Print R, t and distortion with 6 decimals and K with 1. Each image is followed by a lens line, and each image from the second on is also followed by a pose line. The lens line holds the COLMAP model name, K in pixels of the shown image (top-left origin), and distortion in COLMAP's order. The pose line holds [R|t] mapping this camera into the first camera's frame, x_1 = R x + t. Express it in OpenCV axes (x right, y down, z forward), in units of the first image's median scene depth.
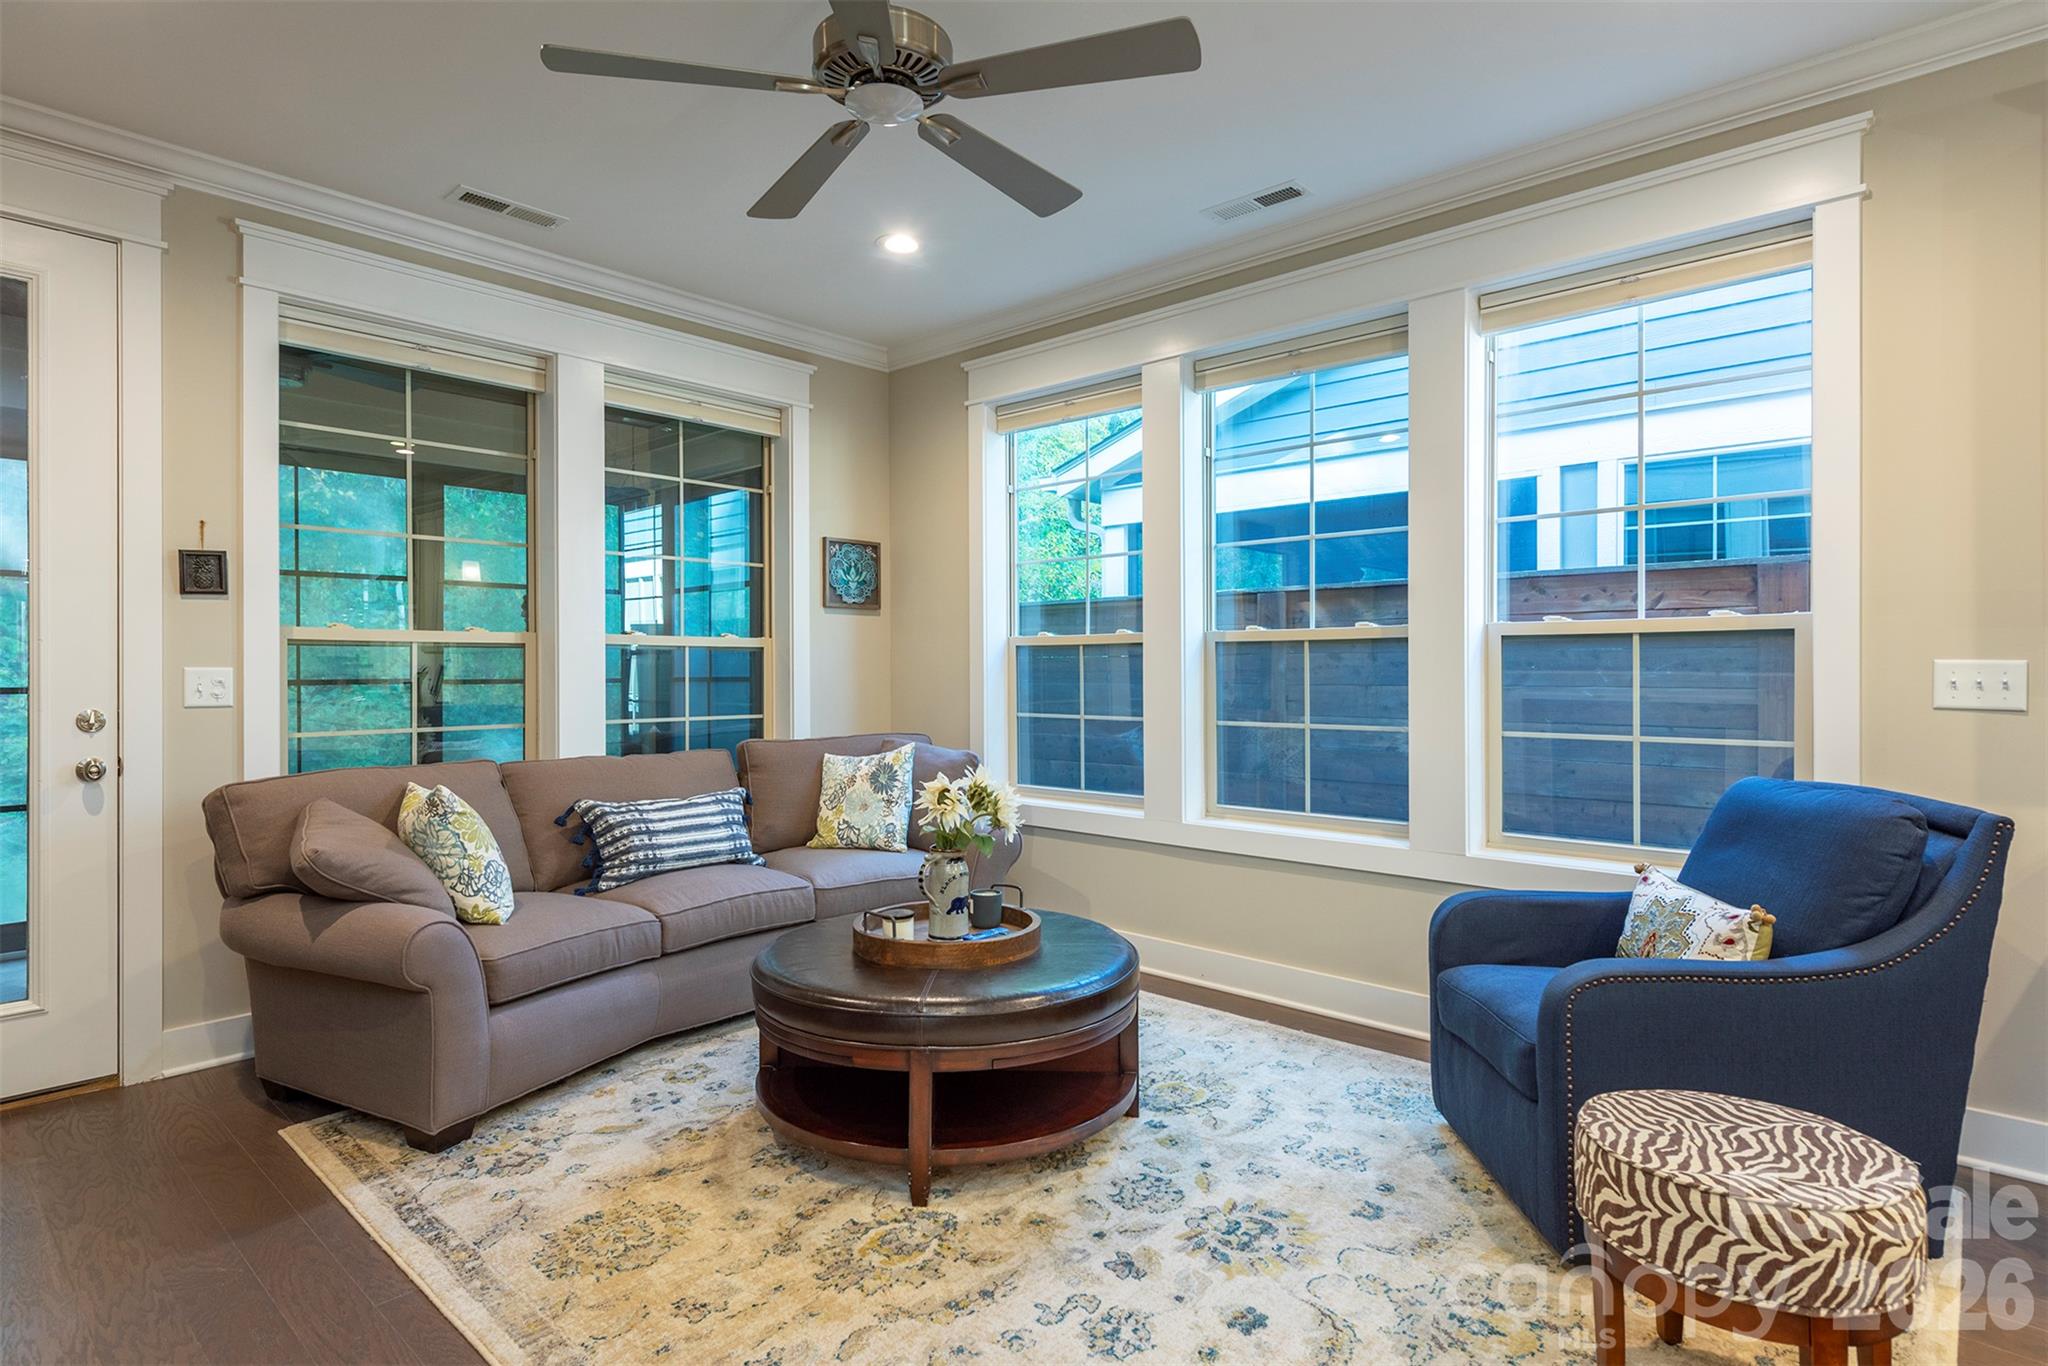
lens RADIAL K [[1058.8, 0, 1024.0], [0, 1058.8, 683.0], [0, 0, 1]] dist [0.028370, 0.000125]
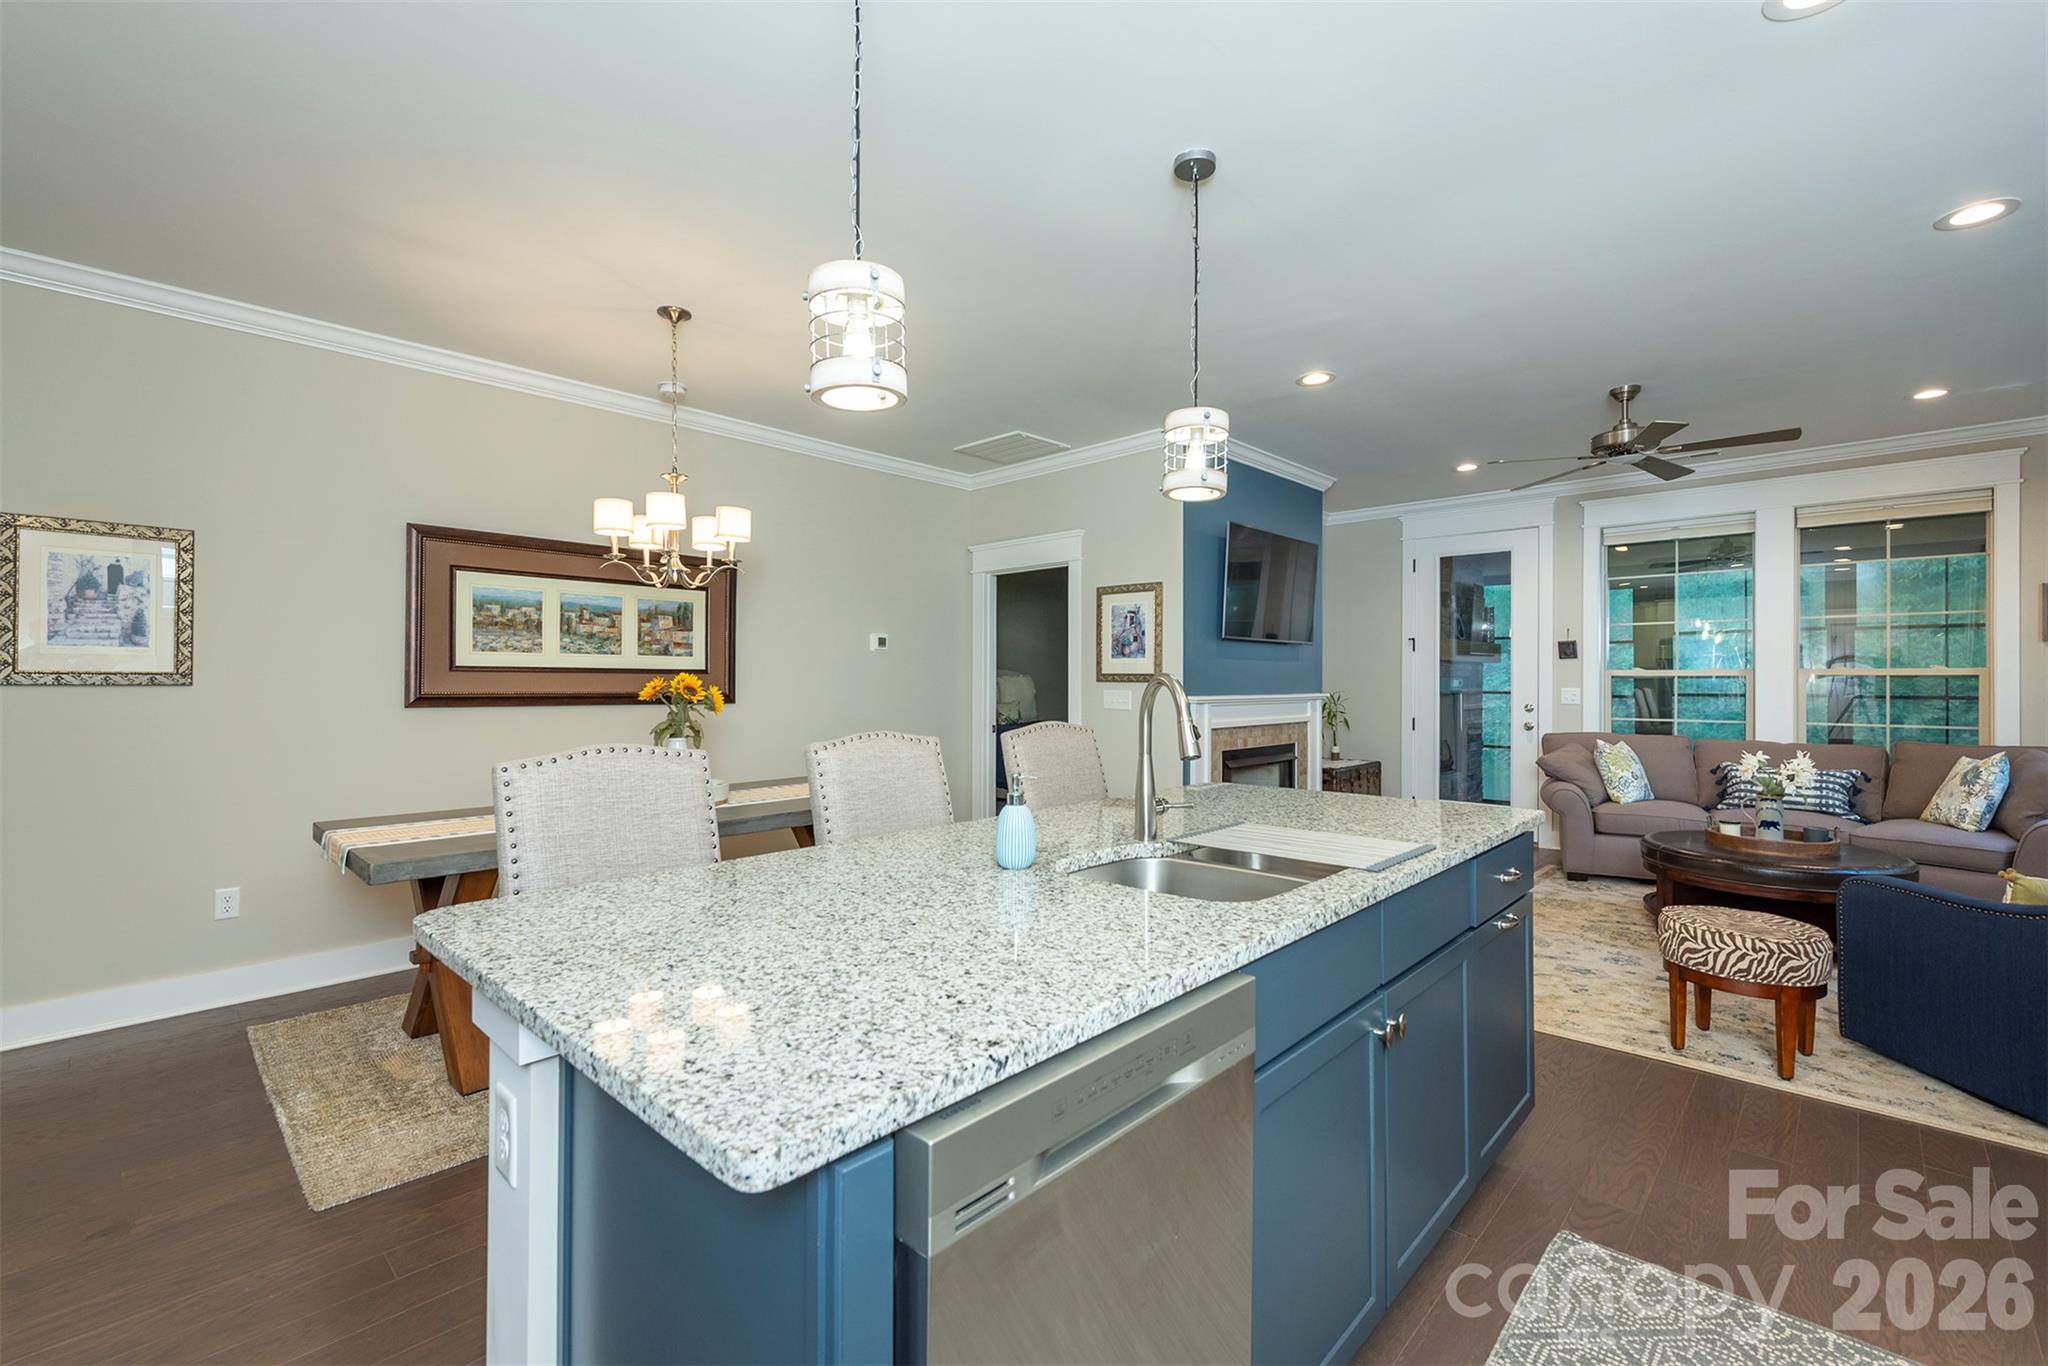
lens RADIAL K [[869.7, 0, 1024.0], [0, 869.7, 683.0], [0, 0, 1]] dist [-0.000119, -0.000030]
pose [[-0.013057, 0.005259, -0.999901, 1.111850], [-0.014651, 0.999878, 0.005451, -0.017166], [0.999807, 0.014721, -0.012978, -0.197070]]
